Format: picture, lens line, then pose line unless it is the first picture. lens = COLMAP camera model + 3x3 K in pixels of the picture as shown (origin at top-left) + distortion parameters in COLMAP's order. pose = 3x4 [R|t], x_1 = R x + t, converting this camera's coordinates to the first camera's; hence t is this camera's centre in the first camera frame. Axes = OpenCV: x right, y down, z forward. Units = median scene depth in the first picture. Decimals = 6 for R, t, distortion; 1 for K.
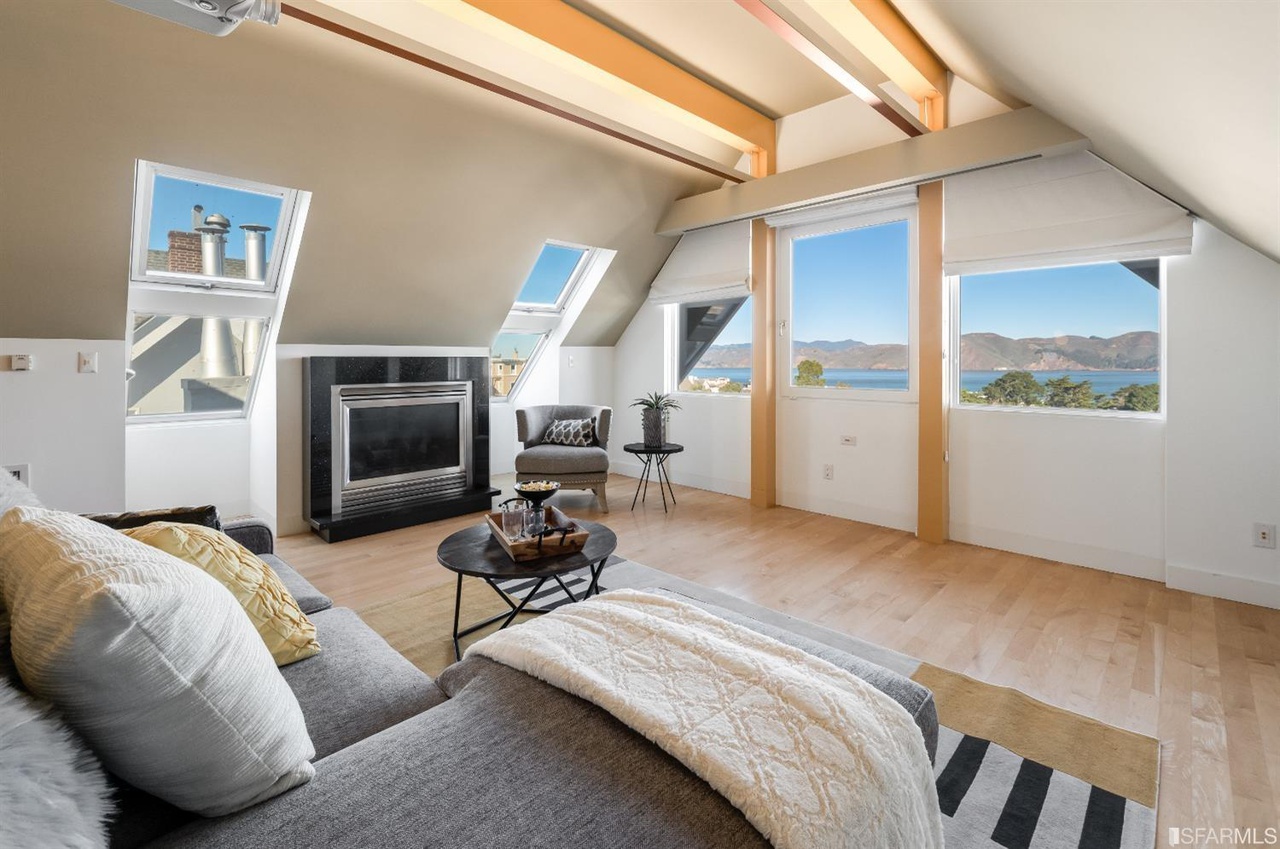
lens RADIAL K [[567.6, 0, 641.1], [0, 567.6, 364.9], [0, 0, 1]] dist [-0.000700, -0.000087]
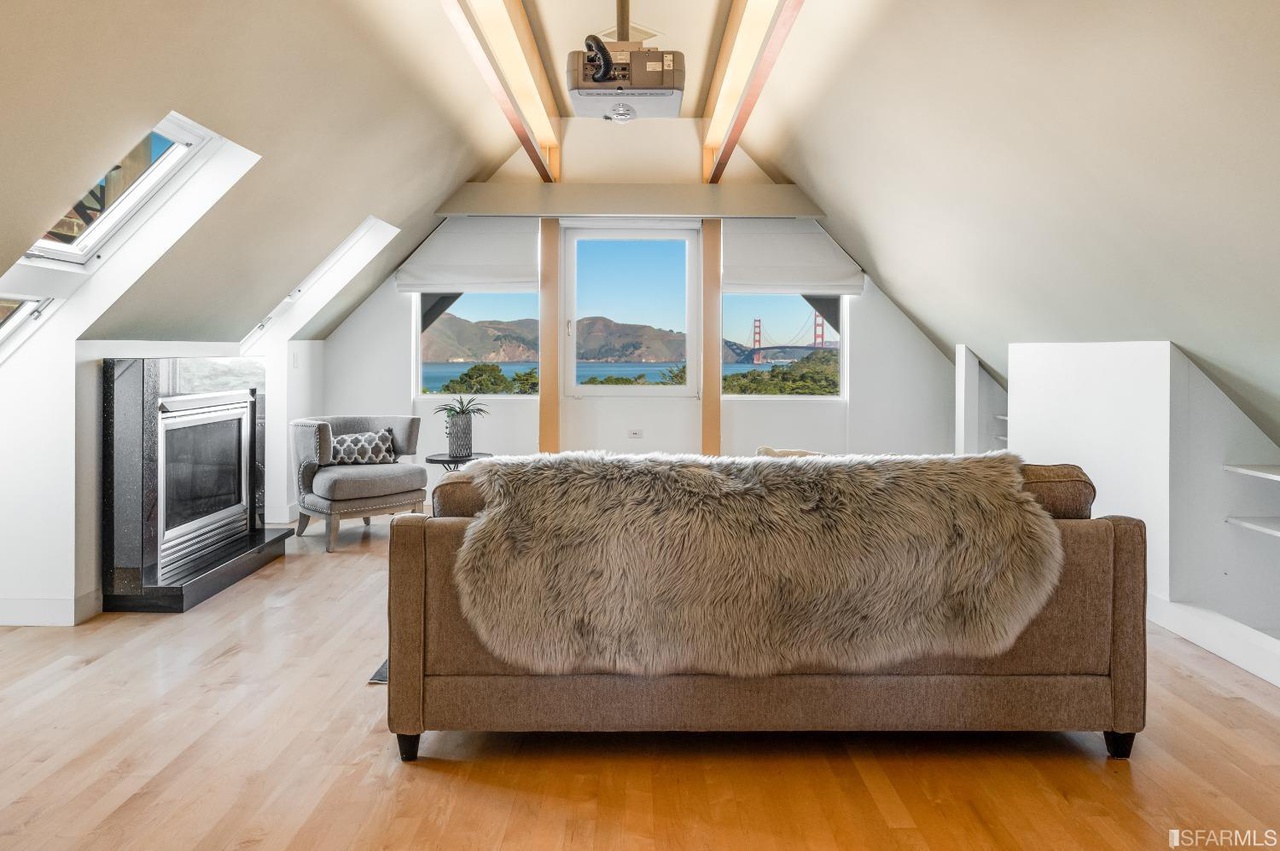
lens RADIAL K [[866.1, 0, 640.8], [0, 866.1, 355.8], [0, 0, 1]] dist [0.000235, 0.000053]
pose [[0.713880, 0.001873, 0.700265, -0.733162], [-0.002980, 0.999995, 0.000362, -0.017624], [-0.700262, -0.002345, 0.713882, -0.183491]]
